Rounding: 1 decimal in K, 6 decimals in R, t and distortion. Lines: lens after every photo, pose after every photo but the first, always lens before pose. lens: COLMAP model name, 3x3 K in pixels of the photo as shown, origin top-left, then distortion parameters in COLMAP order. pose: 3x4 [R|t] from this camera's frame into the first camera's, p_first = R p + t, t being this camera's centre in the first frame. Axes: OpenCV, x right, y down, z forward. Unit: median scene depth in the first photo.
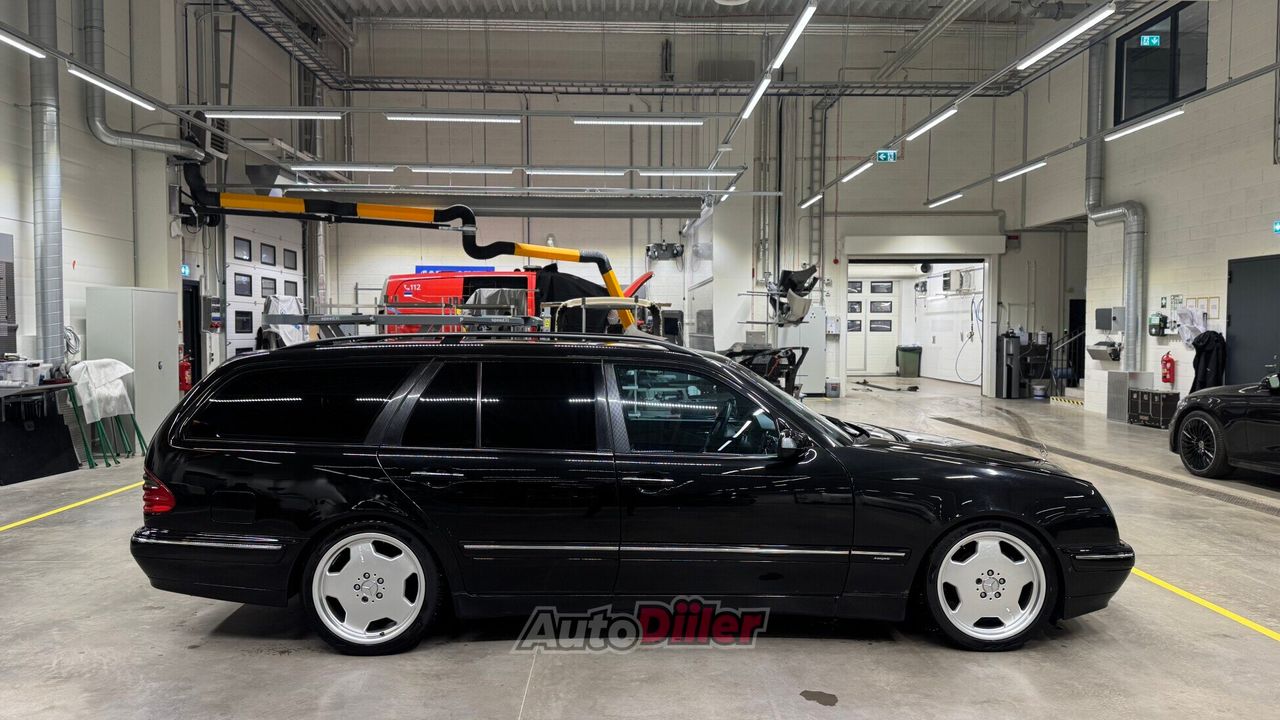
lens RADIAL K [[912.3, 0, 617.3], [0, 912.3, 381.0], [0, 0, 1]] dist [0.049323, -0.035887]
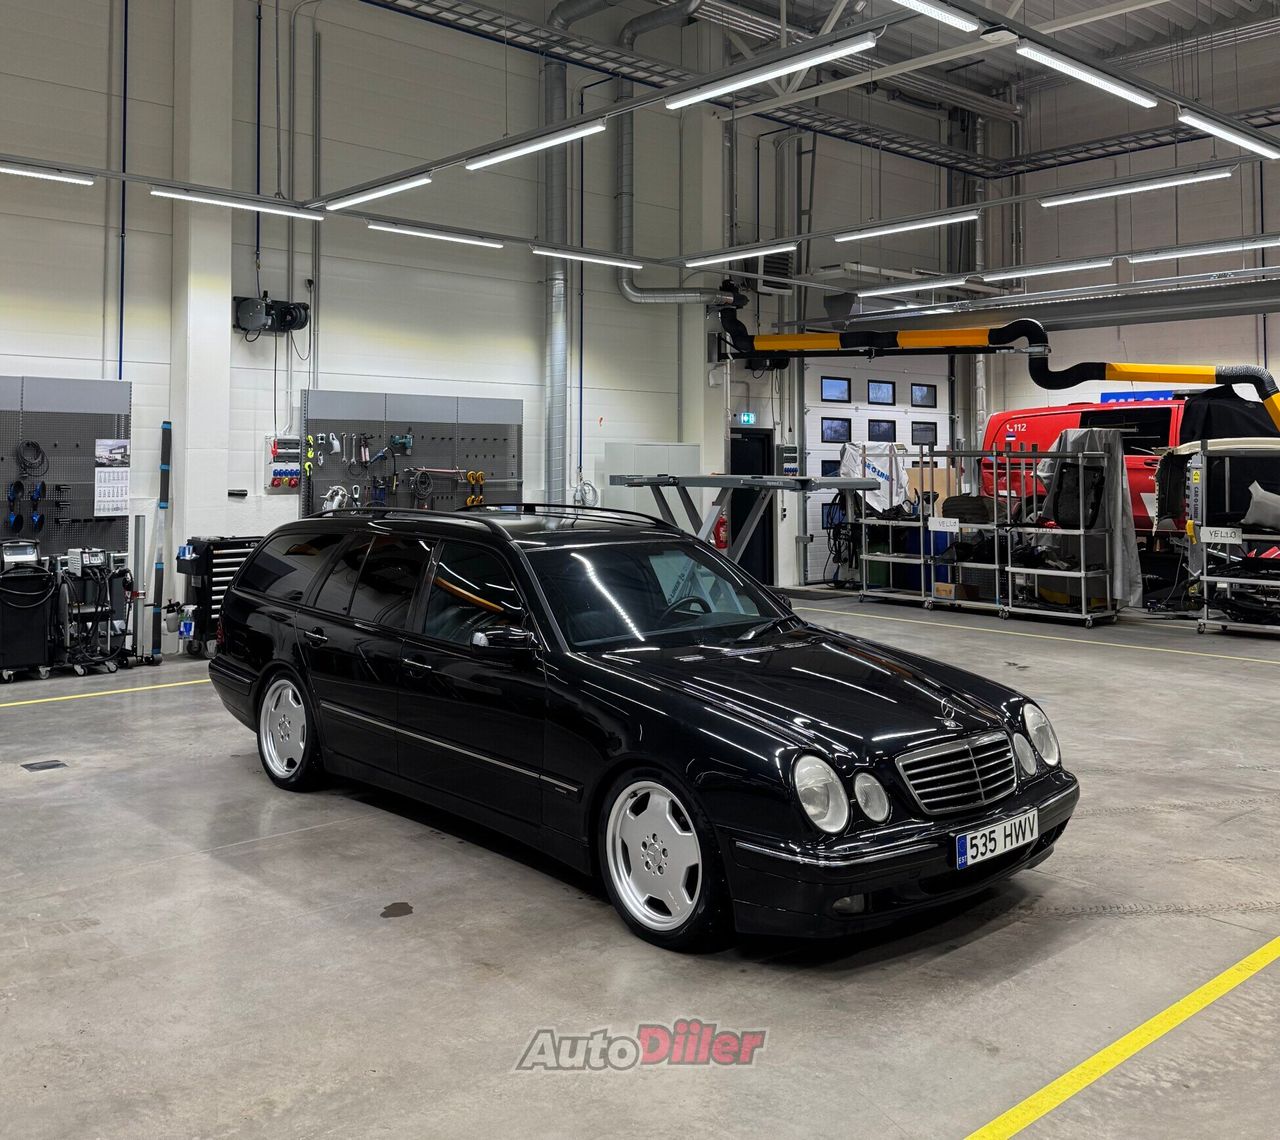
lens RADIAL K [[1220.6, 0, 565.9], [0, 1220.6, 421.2], [0, 0, 1]] dist [0.049858, 0.000000]
pose [[0.643931, -0.029839, -0.764502, 0.345710], [-0.042900, 0.996259, -0.075019, -0.017780], [0.763880, 0.081104, 0.640241, 0.076089]]
